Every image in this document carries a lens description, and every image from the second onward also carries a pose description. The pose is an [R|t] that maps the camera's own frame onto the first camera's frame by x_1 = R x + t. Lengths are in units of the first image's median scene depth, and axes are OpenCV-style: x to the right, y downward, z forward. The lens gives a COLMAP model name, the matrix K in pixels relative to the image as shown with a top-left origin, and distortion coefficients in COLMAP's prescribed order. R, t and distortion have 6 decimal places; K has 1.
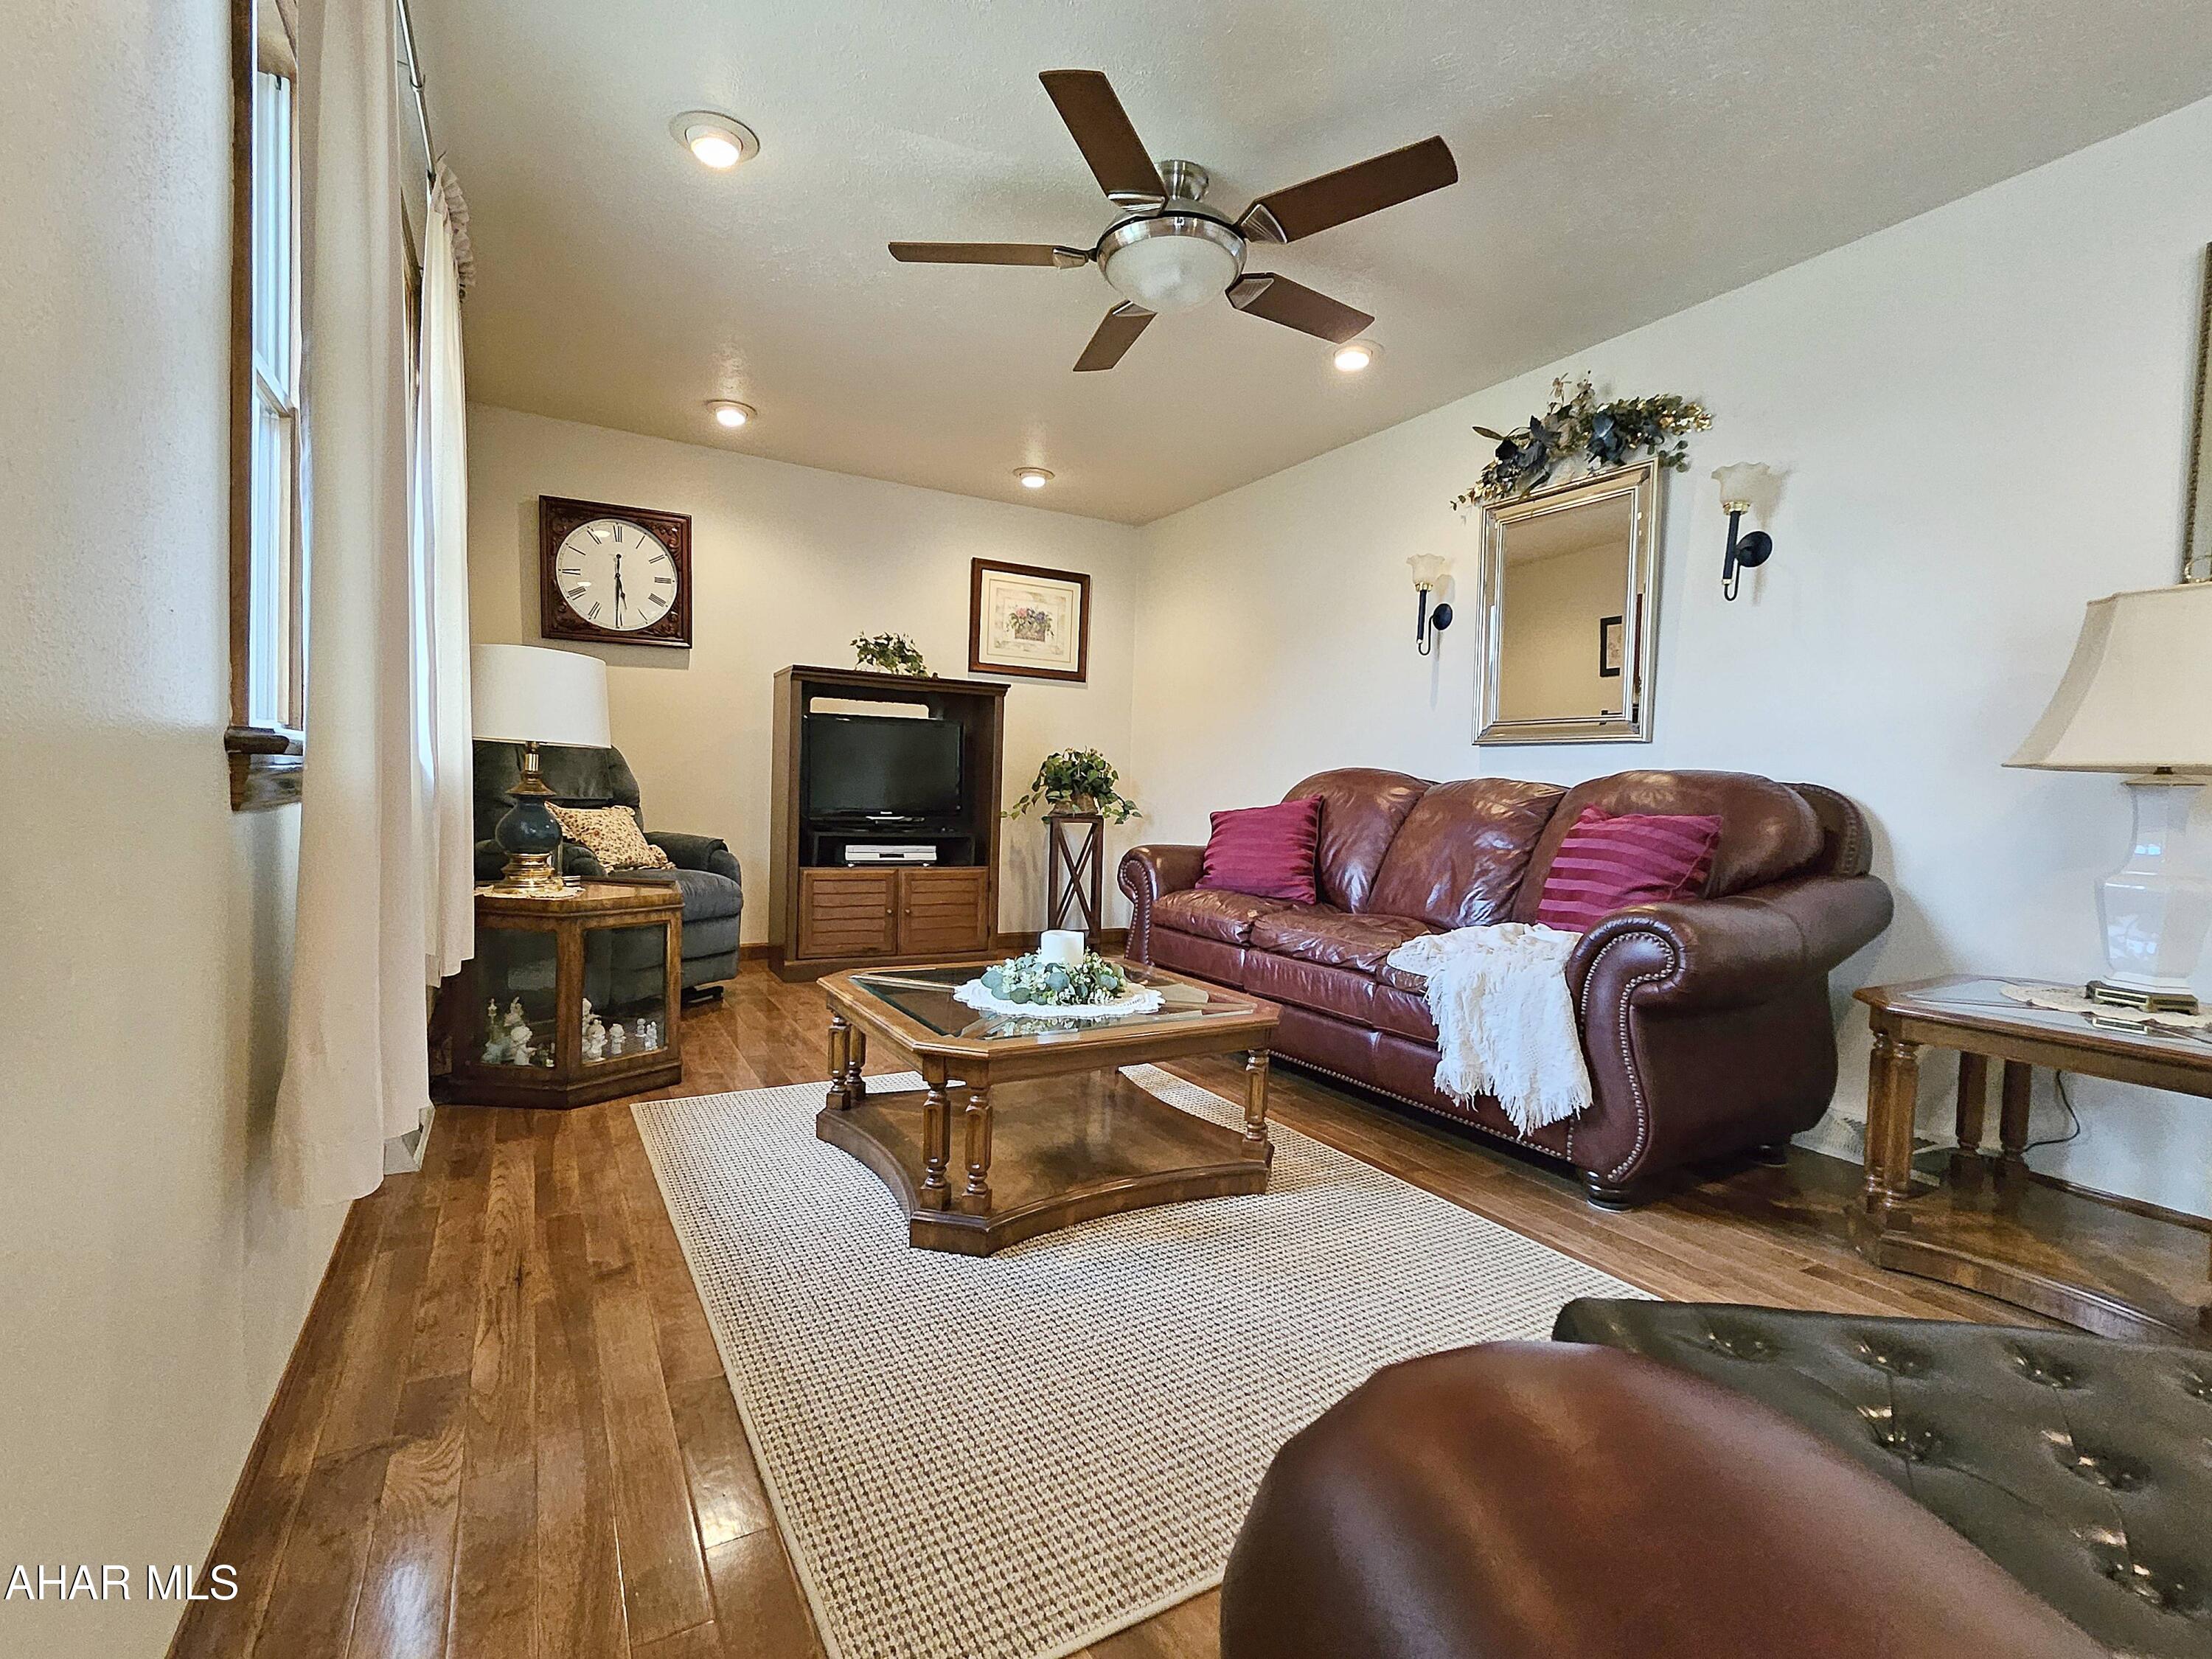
lens RADIAL K [[1008.4, 0, 1106.0], [0, 1008.4, 829.5], [0, 0, 1]] dist [0.001507, 0.000078]
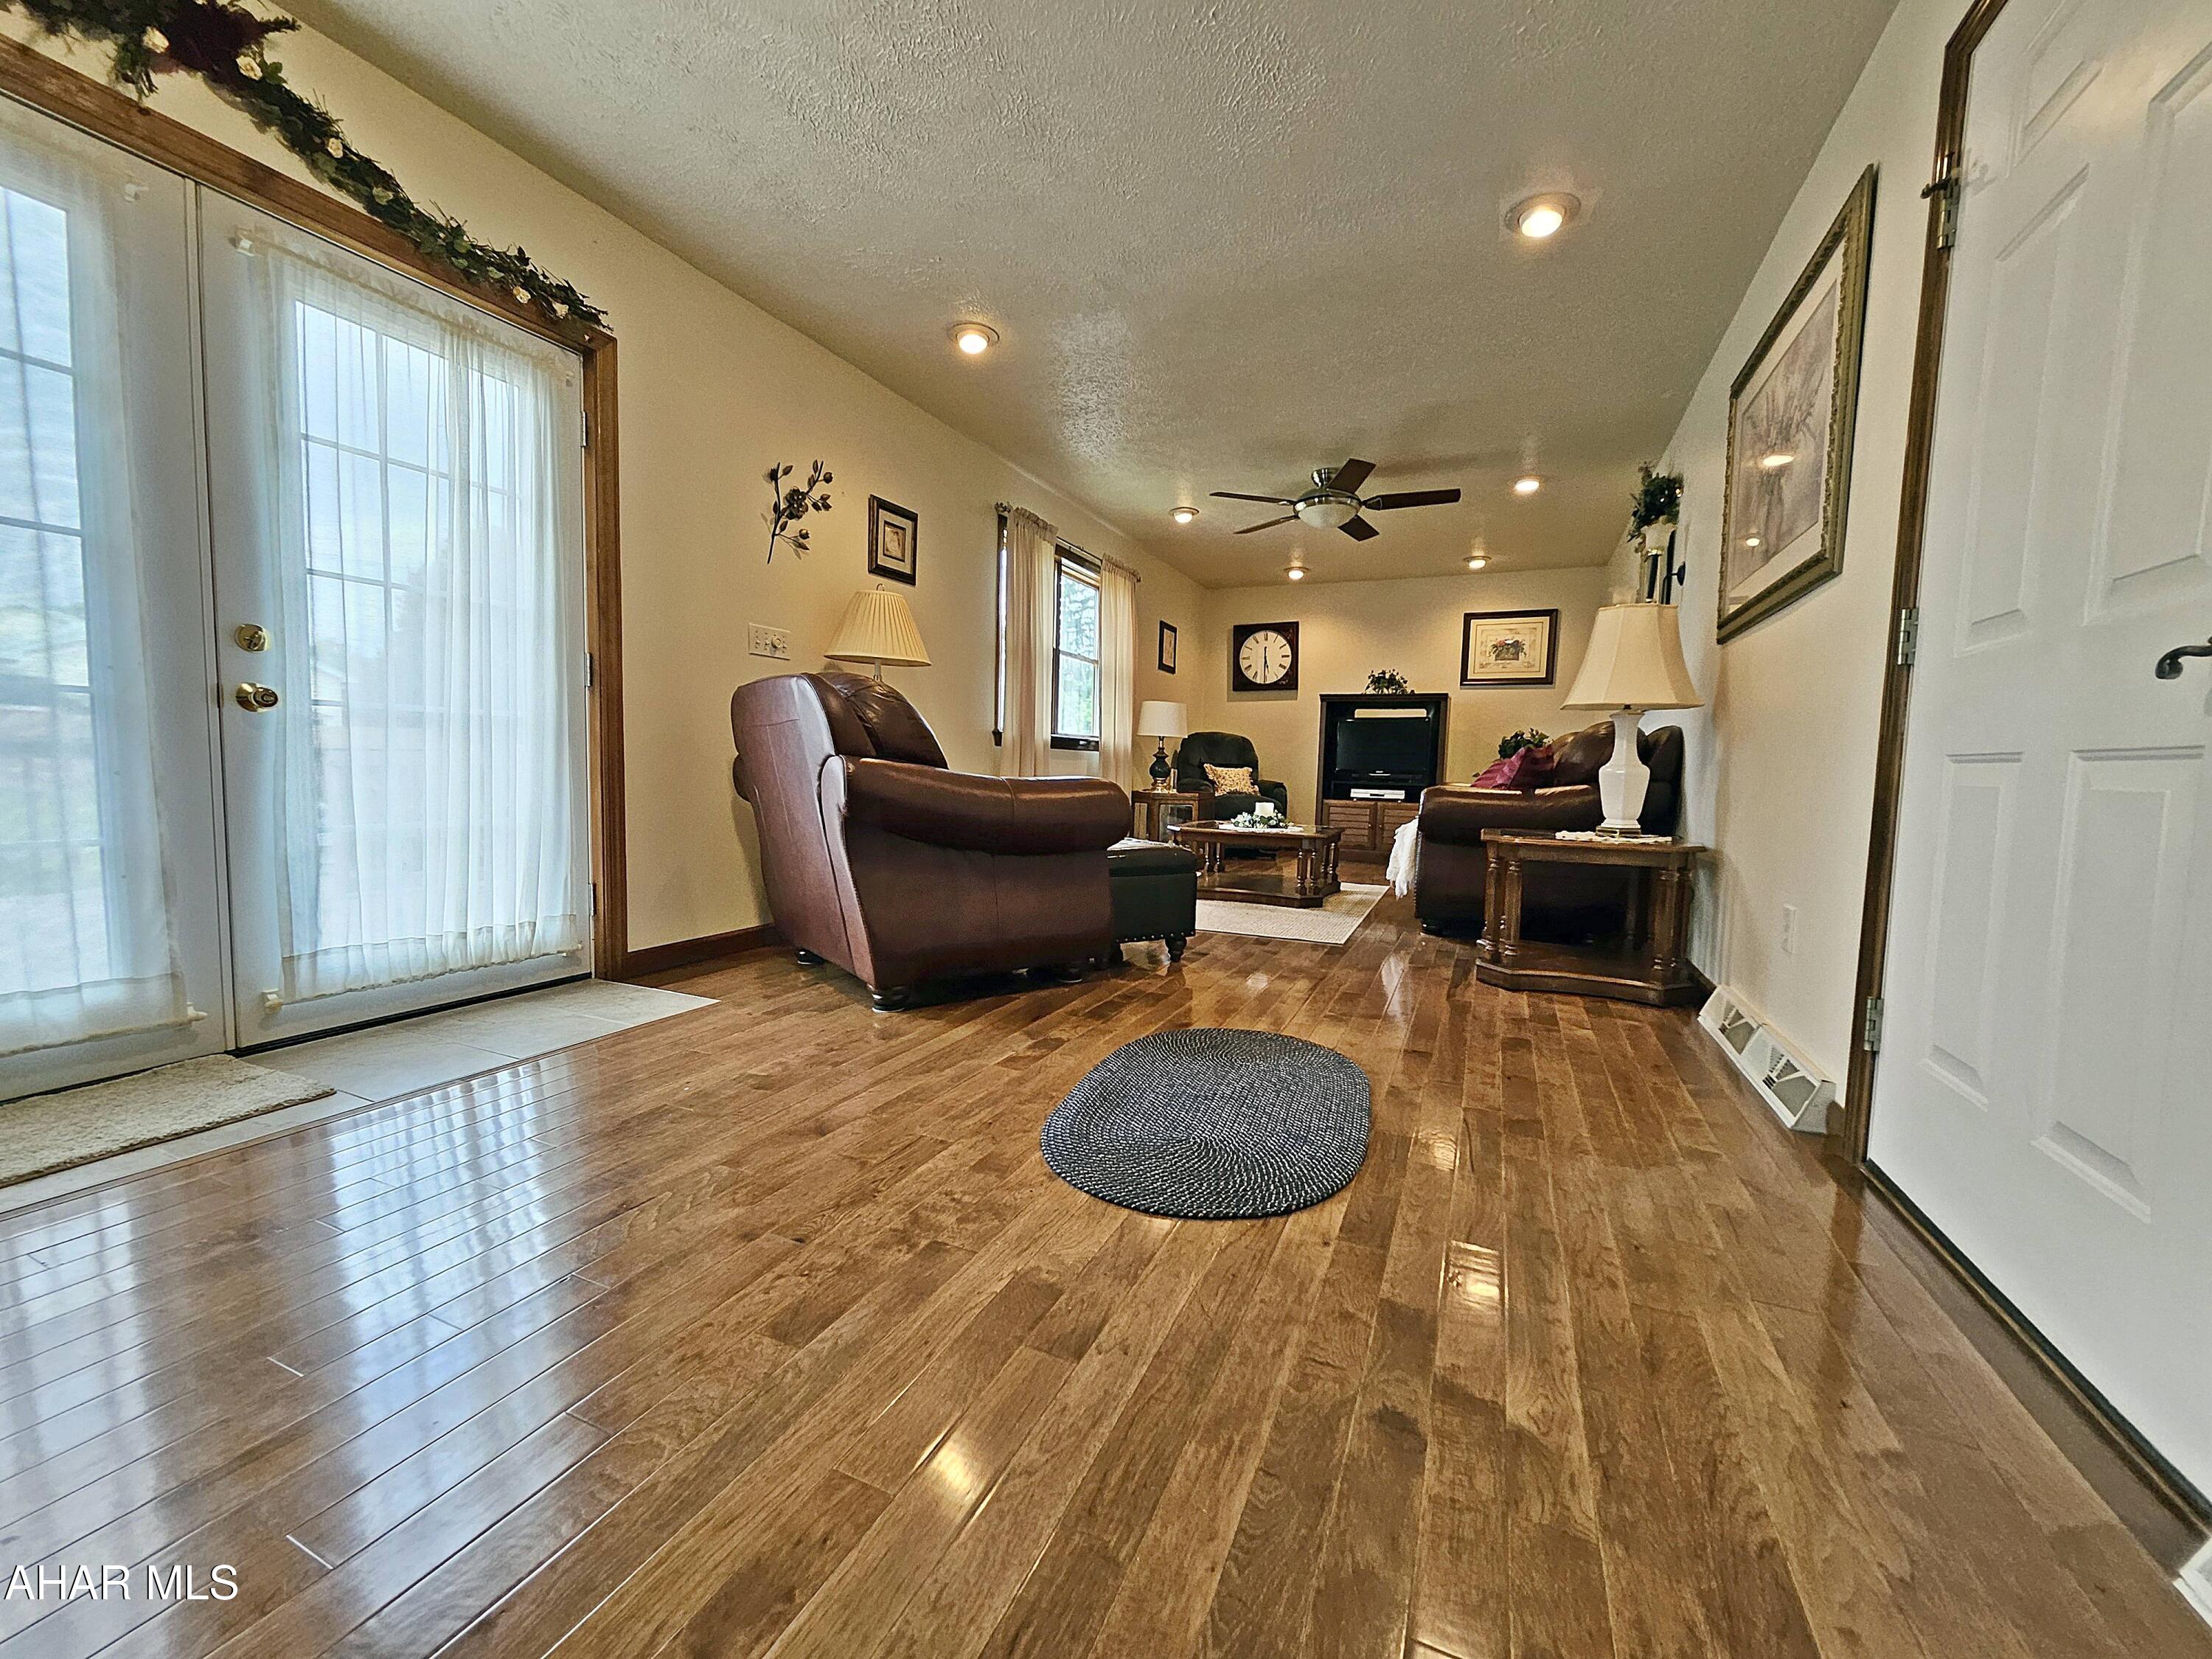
lens RADIAL K [[867.5, 0, 1110.9], [0, 867.5, 835.3], [0, 0, 1]] dist [0.002217, -0.000057]
pose [[0.591570, 0.046905, -0.804888, 0.764737], [-0.038885, 0.998804, 0.029627, 0.071199], [0.805315, 0.013771, 0.592687, -0.297143]]
